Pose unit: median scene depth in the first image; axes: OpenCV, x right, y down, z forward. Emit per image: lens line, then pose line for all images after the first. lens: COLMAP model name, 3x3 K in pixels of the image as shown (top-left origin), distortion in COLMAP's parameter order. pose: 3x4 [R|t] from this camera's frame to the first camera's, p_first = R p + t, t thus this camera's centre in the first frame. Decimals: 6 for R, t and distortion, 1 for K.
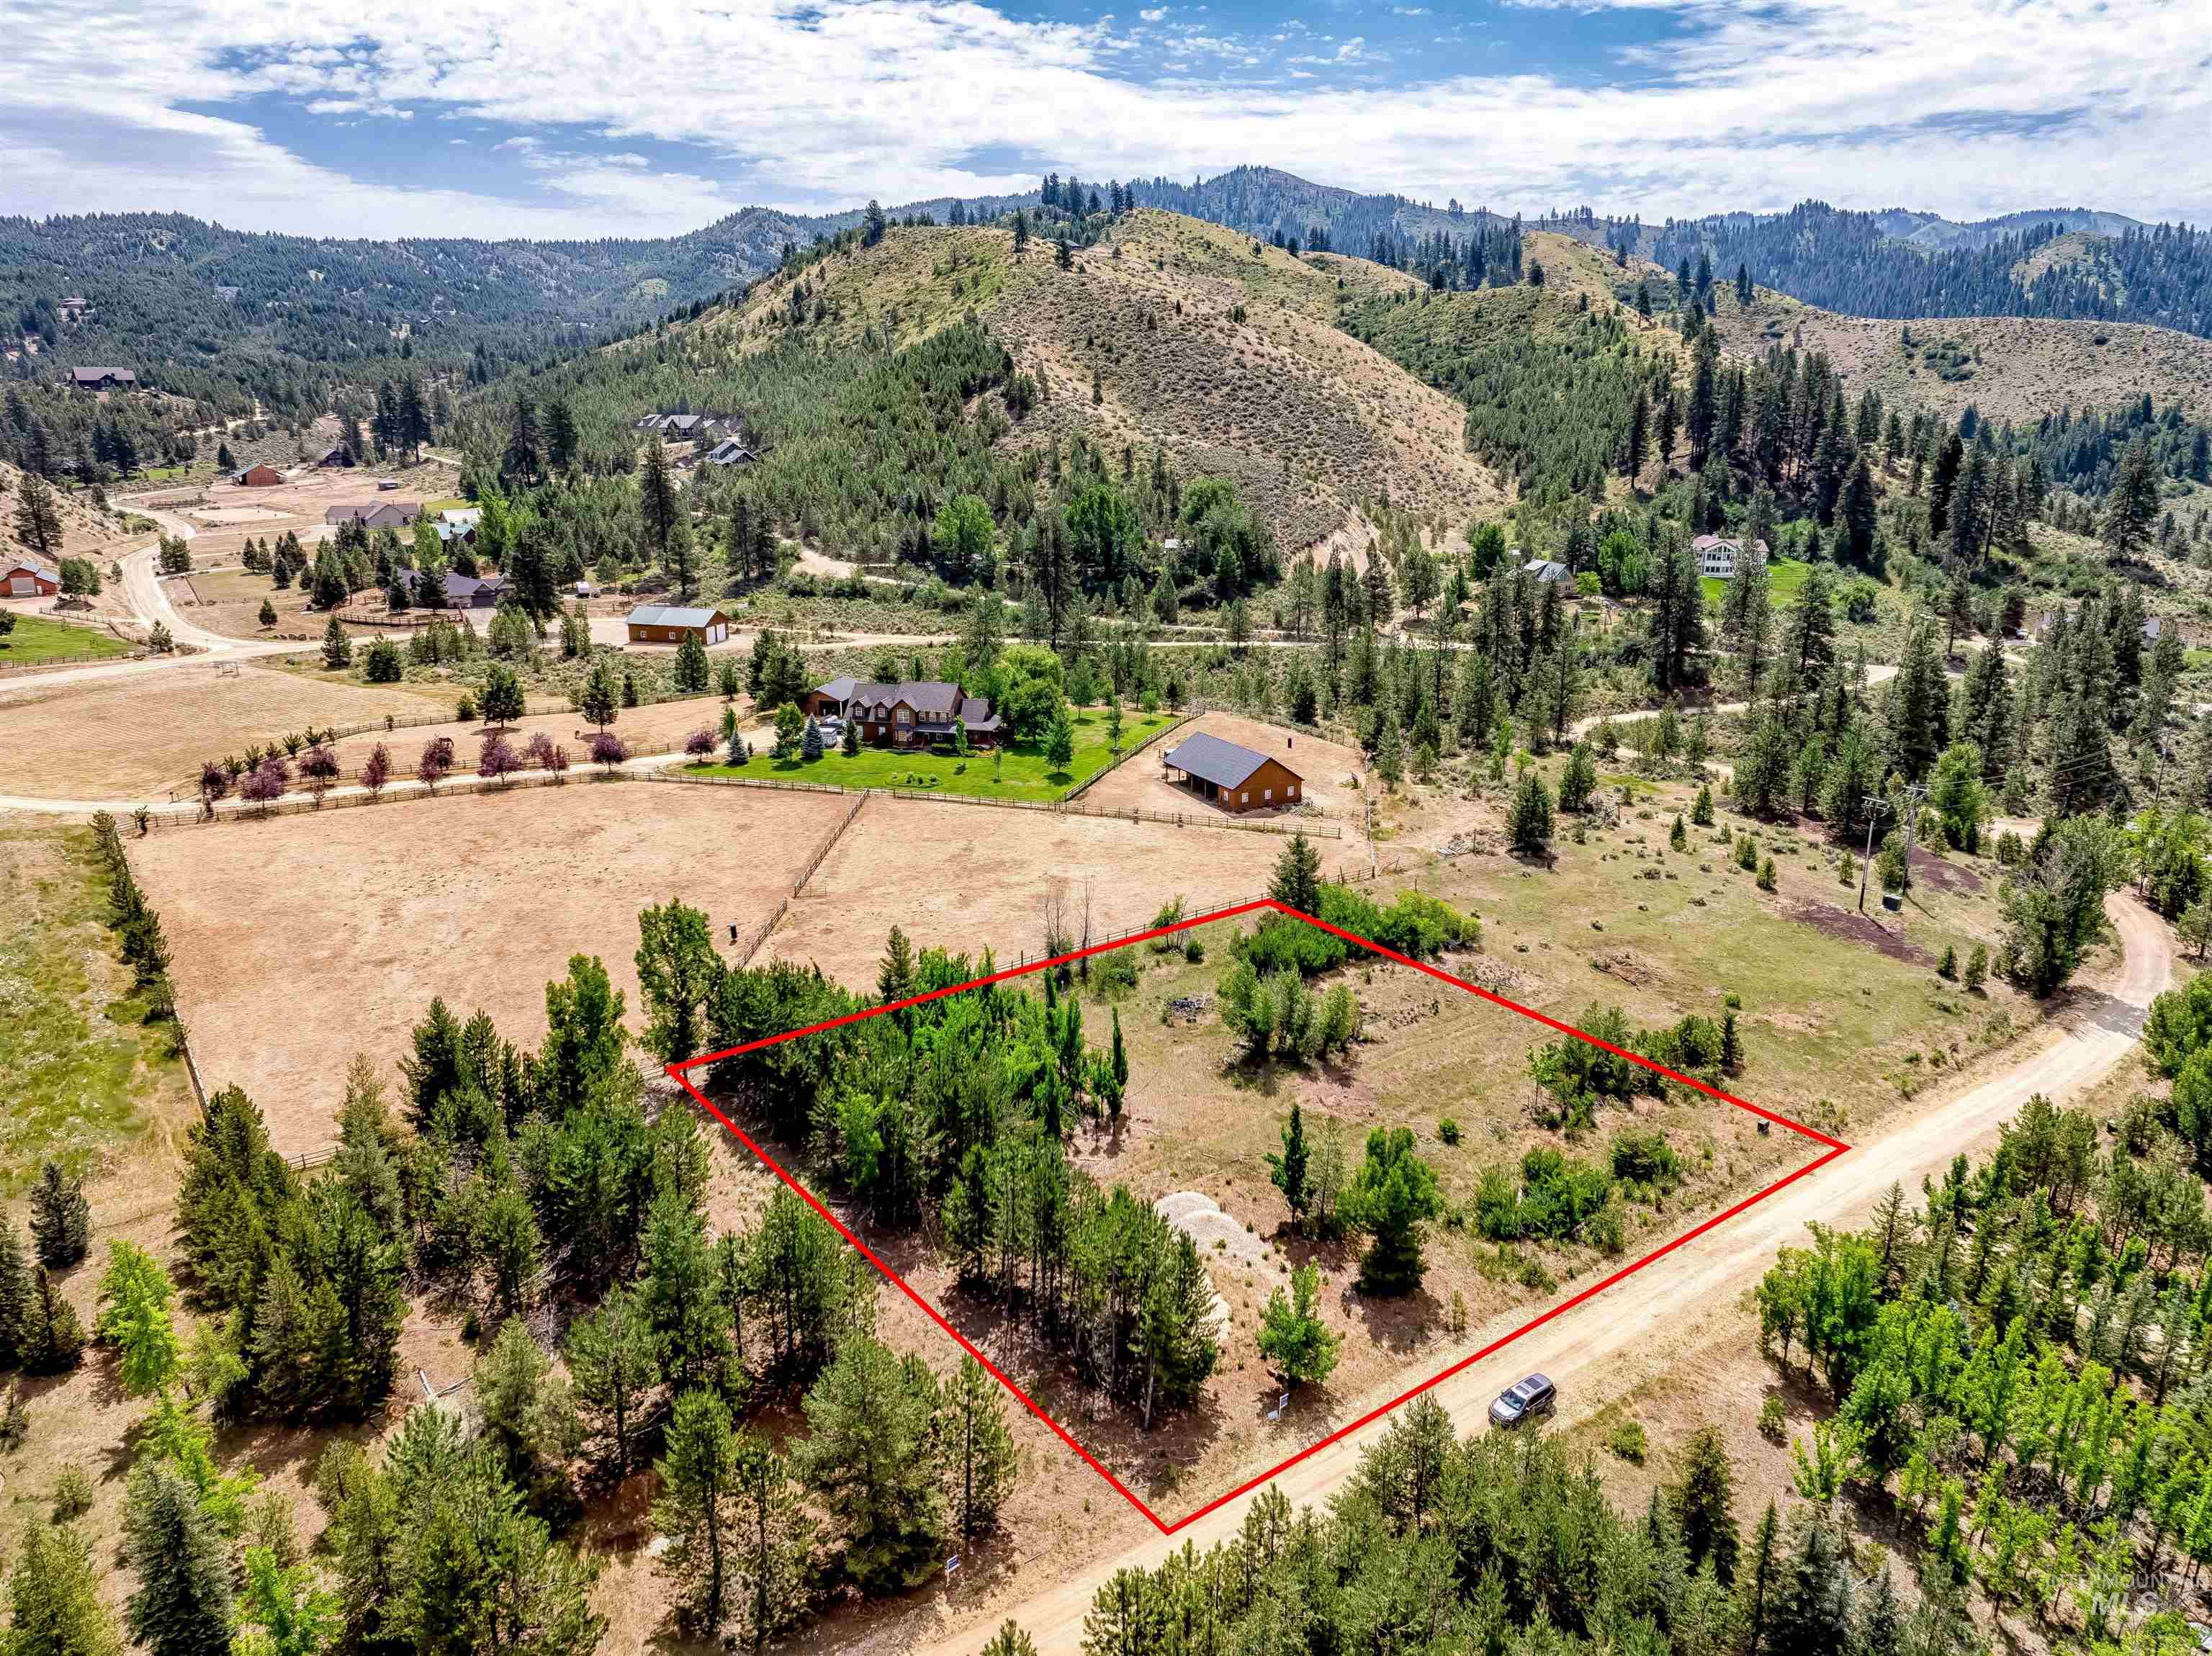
lens RADIAL K [[1563.7, 0, 1128.7], [0, 1563.7, 810.2], [0, 0, 1]] dist [-0.057499, 0.025400]
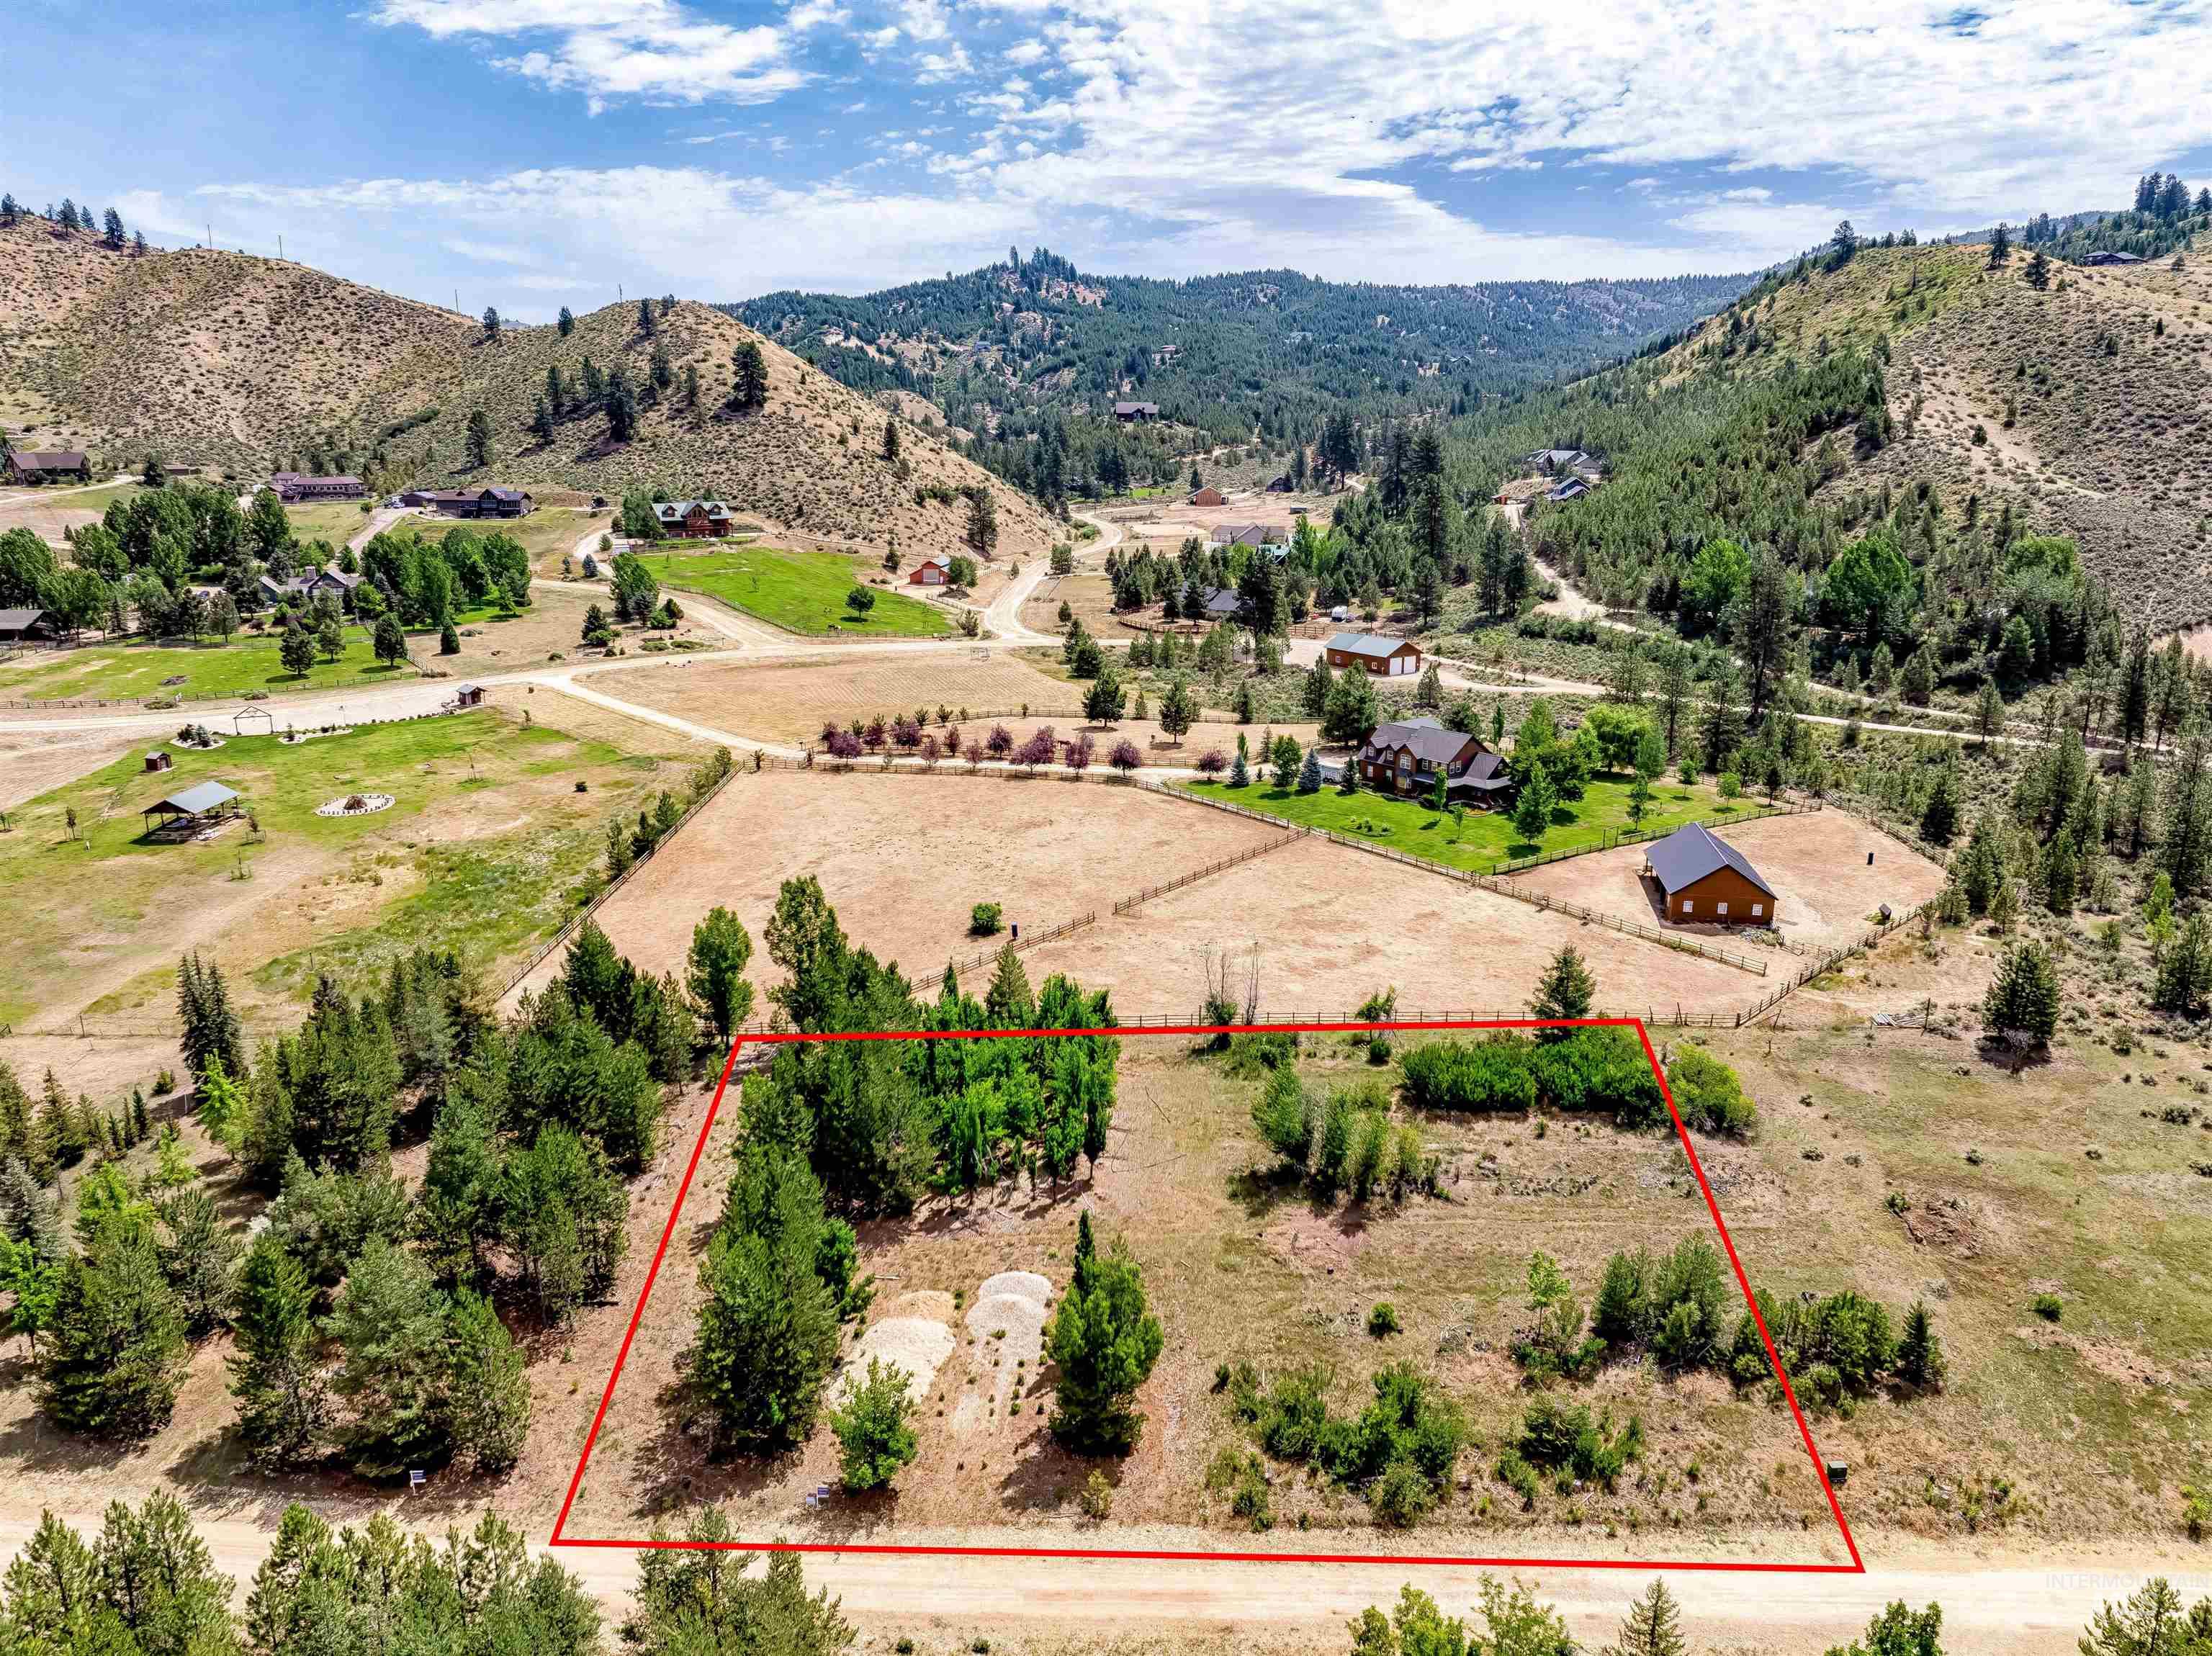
lens RADIAL K [[1563.7, 0, 1107.3], [0, 1563.7, 831.6], [0, 0, 1]] dist [-0.057499, 0.025400]
pose [[0.779262, 0.153132, -0.607702, 0.138214], [-0.159286, 0.986240, 0.044265, -0.014584], [0.606118, 0.062304, 0.792931, 0.064137]]
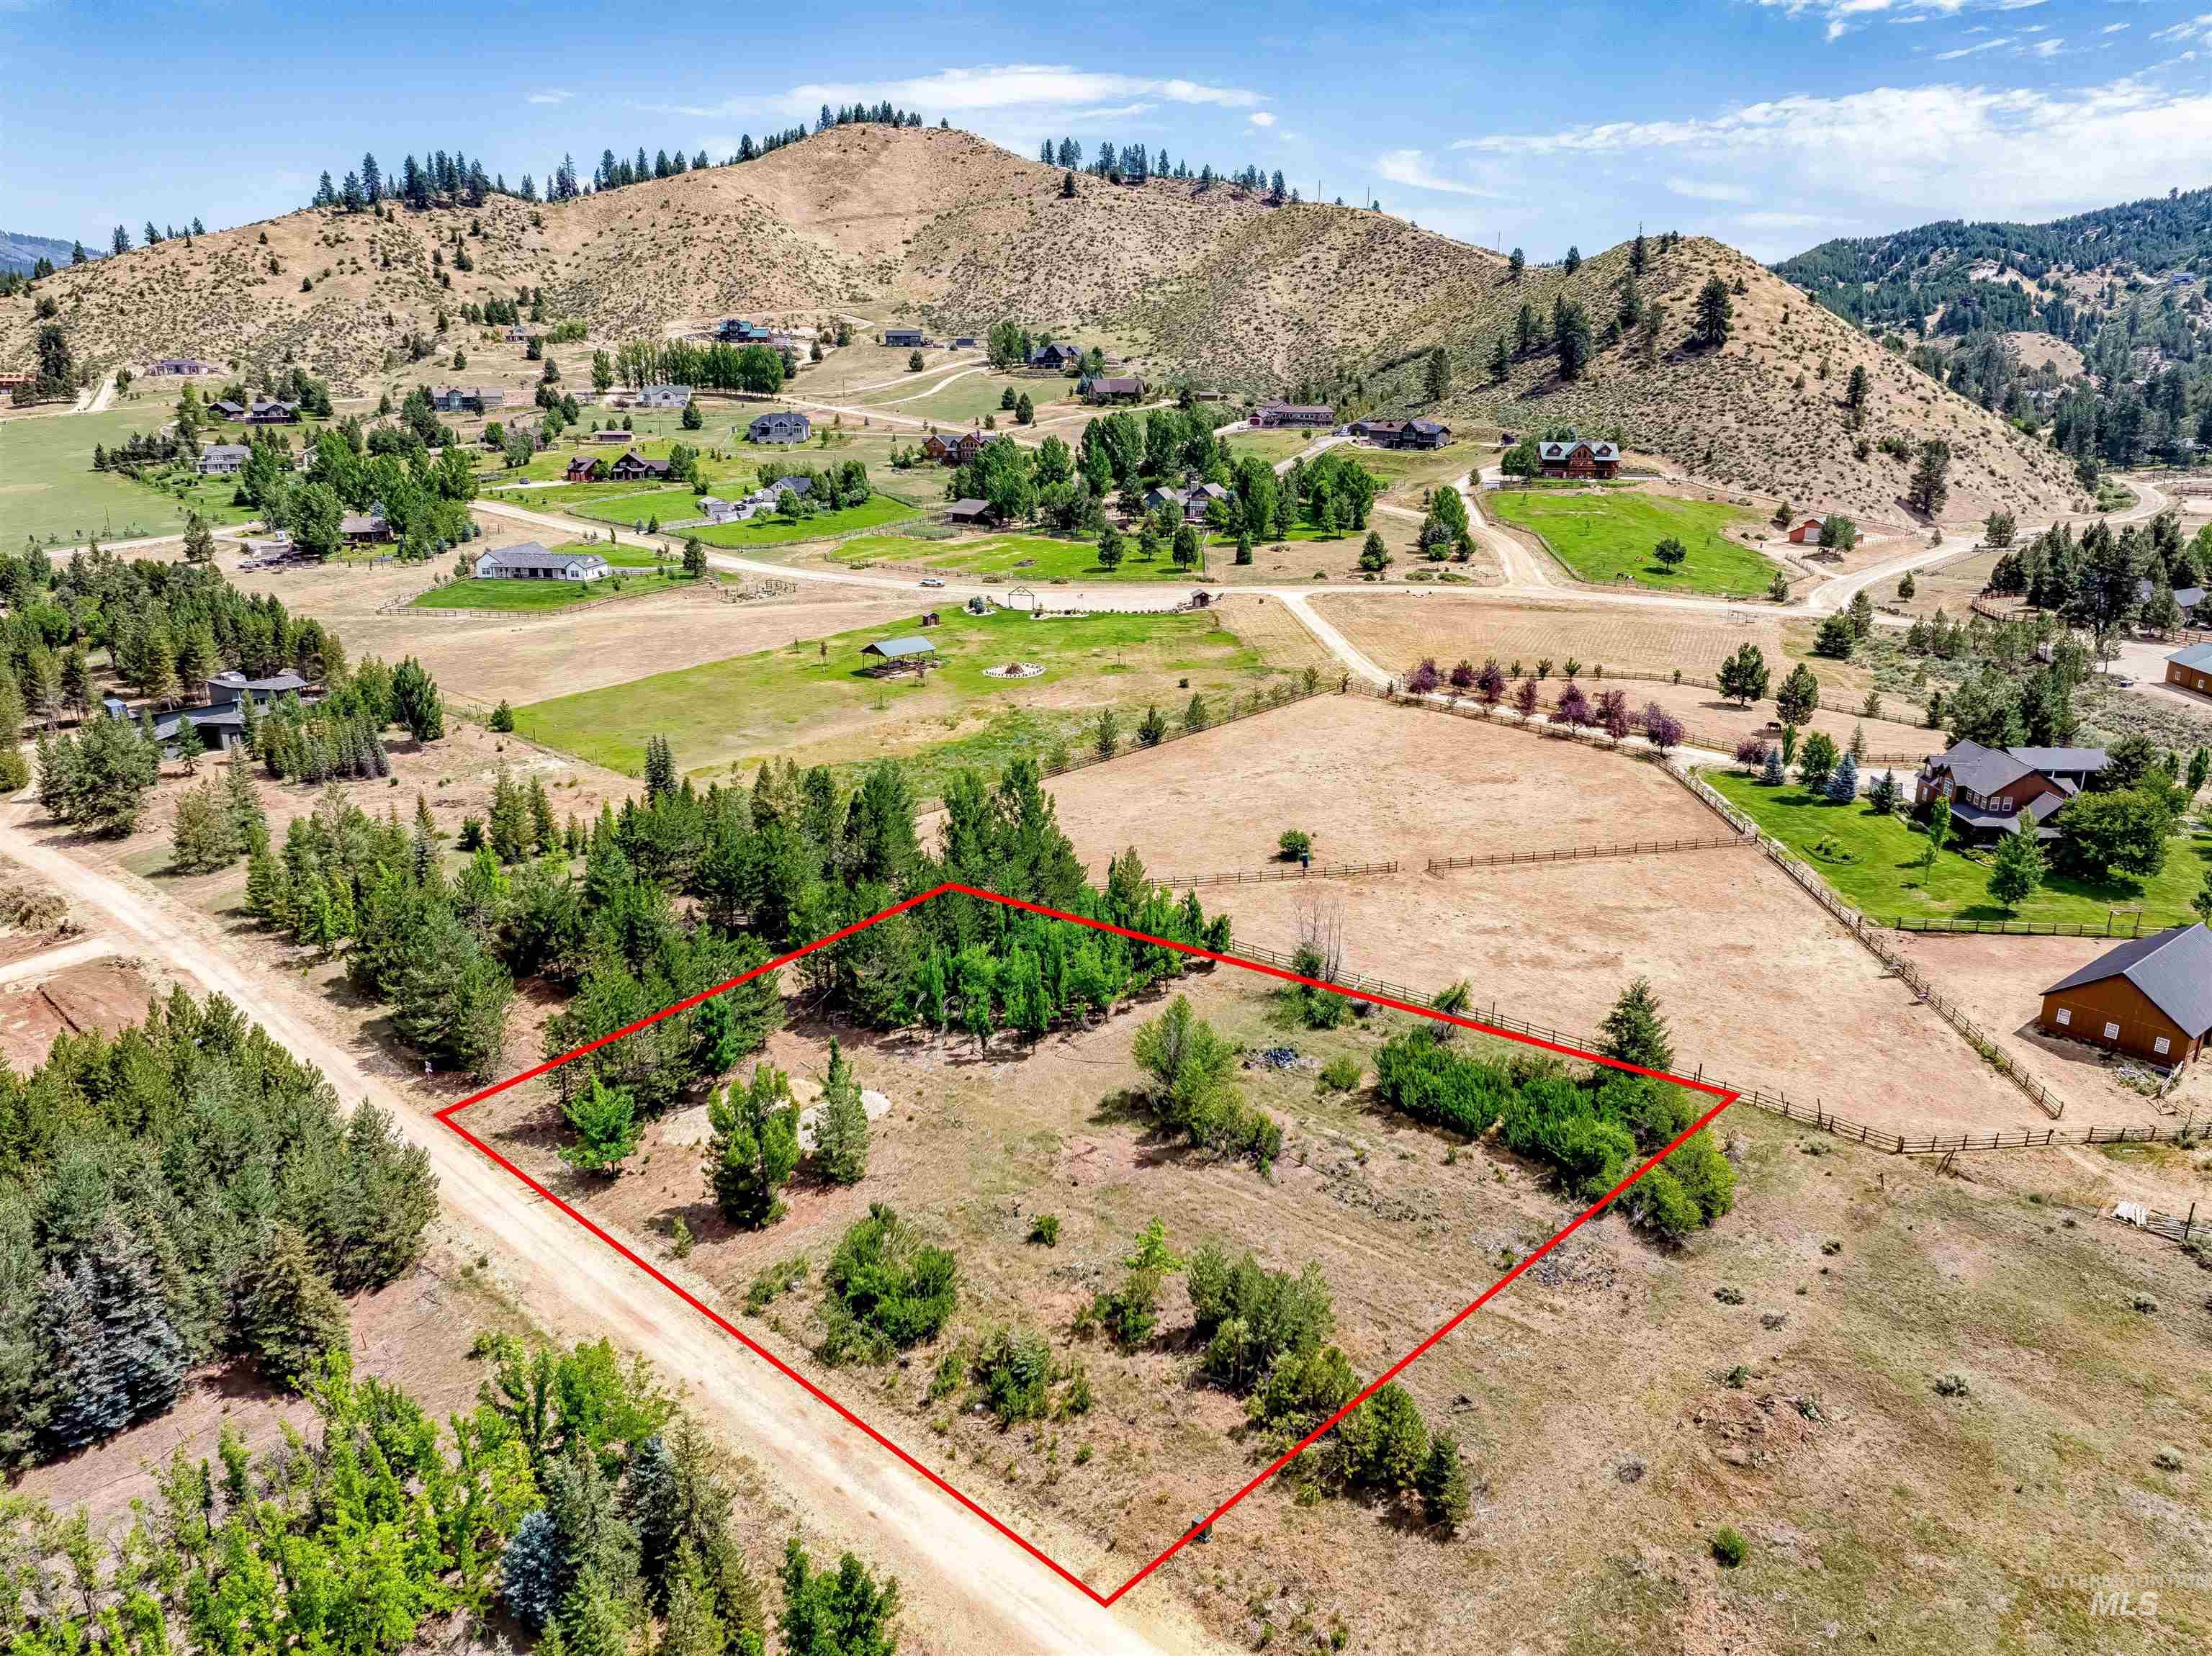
lens RADIAL K [[1563.7, 0, 1104.0], [0, 1563.7, 829.4], [0, 0, 1]] dist [-0.057499, 0.025400]
pose [[0.165643, 0.278280, -0.946109, 0.239277], [-0.258132, 0.938149, 0.230746, -0.050551], [0.951804, 0.206000, 0.227231, 0.200509]]
